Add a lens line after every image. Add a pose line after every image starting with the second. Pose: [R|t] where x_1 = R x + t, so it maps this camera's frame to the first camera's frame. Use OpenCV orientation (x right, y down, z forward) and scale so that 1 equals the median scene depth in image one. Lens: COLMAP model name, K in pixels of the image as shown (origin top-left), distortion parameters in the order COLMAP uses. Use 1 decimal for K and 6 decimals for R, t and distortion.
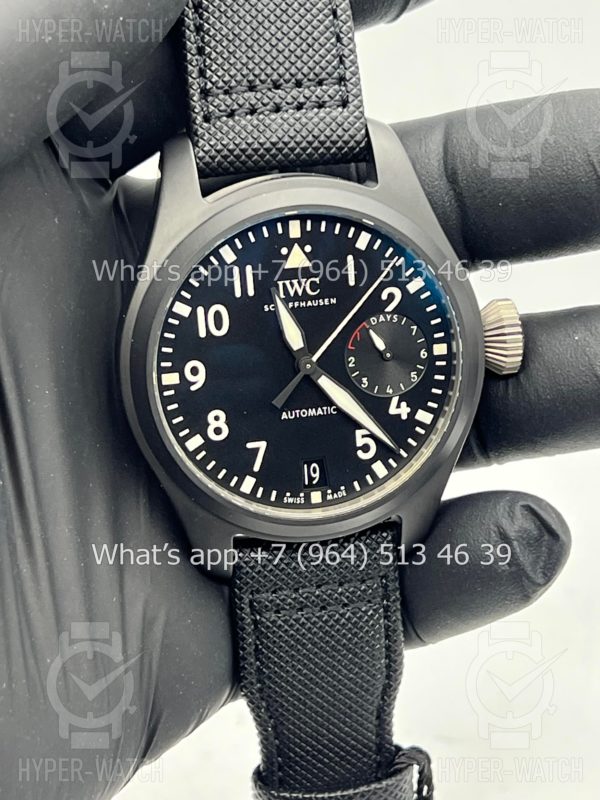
lens RADIAL K [[1916.6, 0, 300.0], [0, 1916.6, 405.3], [0, 0, 1]] dist [0.167950, 0.000000]
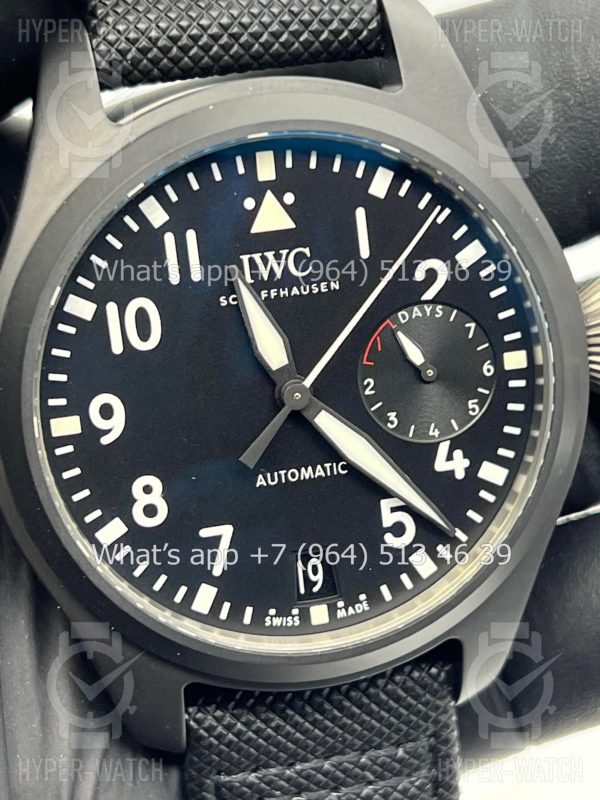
lens RADIAL K [[1916.6, 0, 294.2], [0, 1916.6, 401.2], [0, 0, 1]] dist [0.167950, 0.000000]
pose [[0.999196, -0.039701, 0.005537, -0.000066], [0.039876, 0.998548, -0.036223, 0.002752], [-0.004091, 0.036414, 0.999328, 0.403482]]
